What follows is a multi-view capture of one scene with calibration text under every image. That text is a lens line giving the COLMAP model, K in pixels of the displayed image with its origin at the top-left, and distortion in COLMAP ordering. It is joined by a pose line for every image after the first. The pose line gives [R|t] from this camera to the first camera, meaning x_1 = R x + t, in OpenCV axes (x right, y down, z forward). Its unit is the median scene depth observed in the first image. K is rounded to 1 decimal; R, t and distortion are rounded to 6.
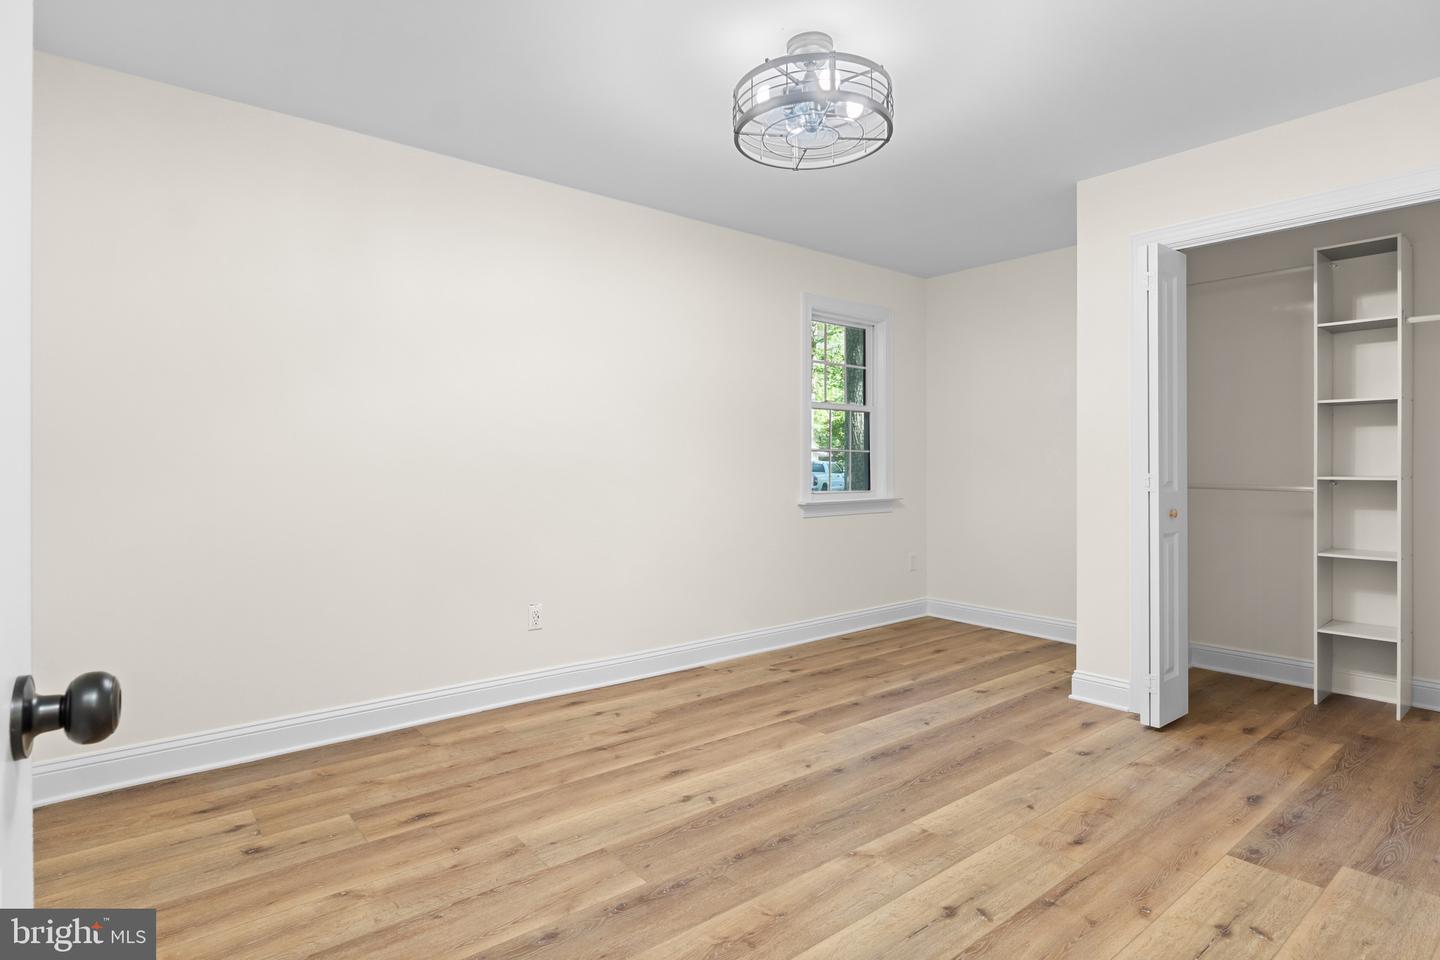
lens RADIAL K [[739.8, 0, 718.0], [0, 739.8, 470.5], [0, 0, 1]] dist [-0.006150, 0.000298]
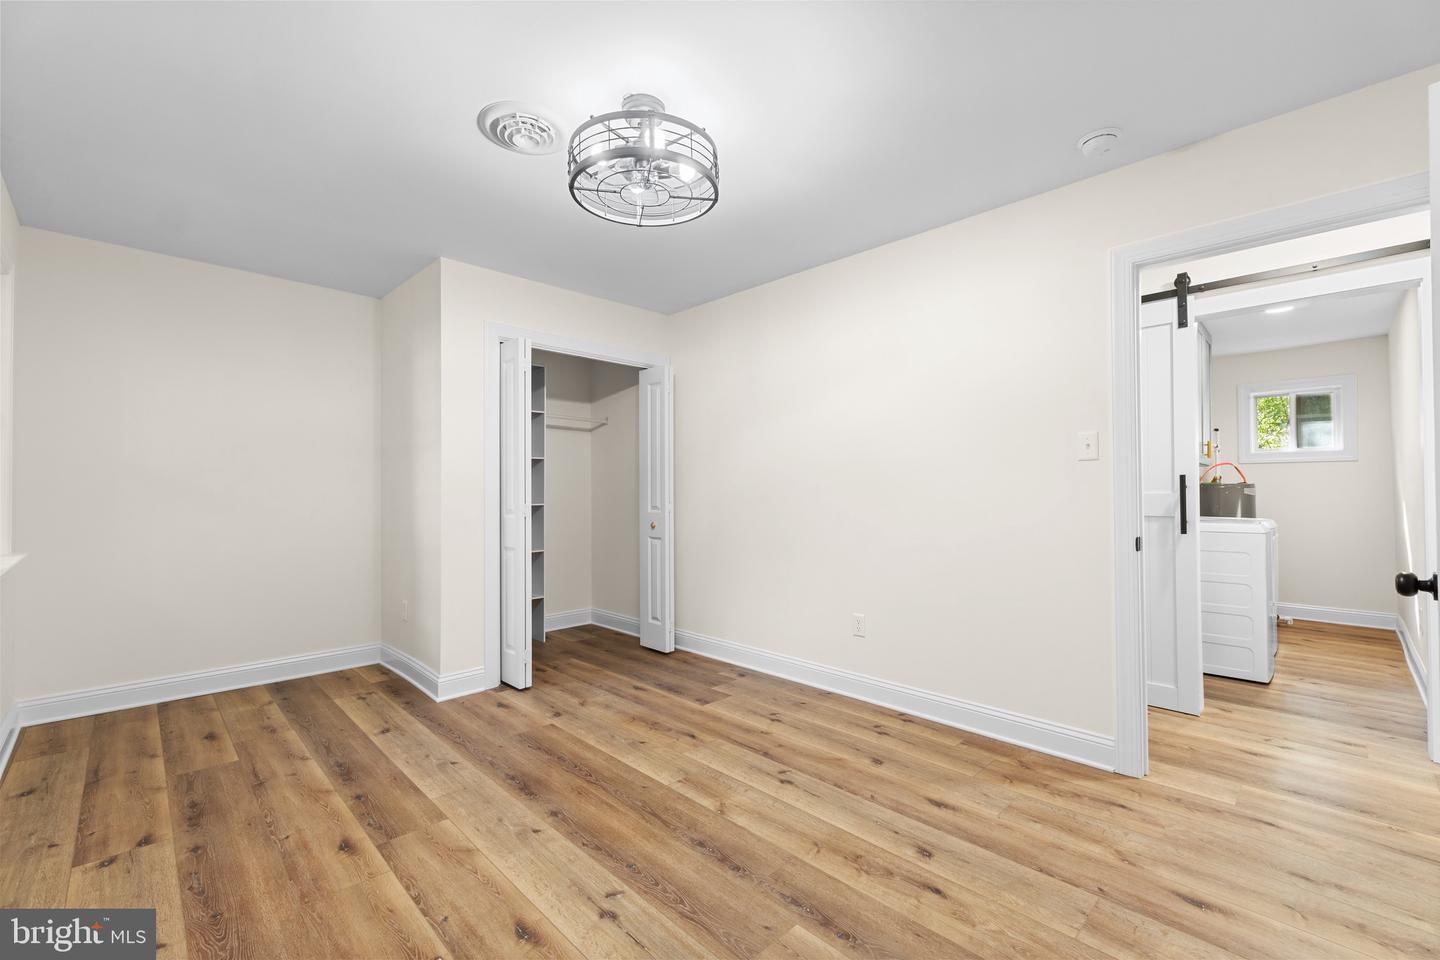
lens RADIAL K [[606.2, 0, 710.9], [0, 606.2, 484.8], [0, 0, 1]] dist [0.004494, 0.000112]
pose [[-0.089335, 0.013821, 0.995906, -0.654663], [0.014249, 0.999819, -0.012597, -0.014143], [-0.995900, 0.013065, -0.089516, 0.856321]]
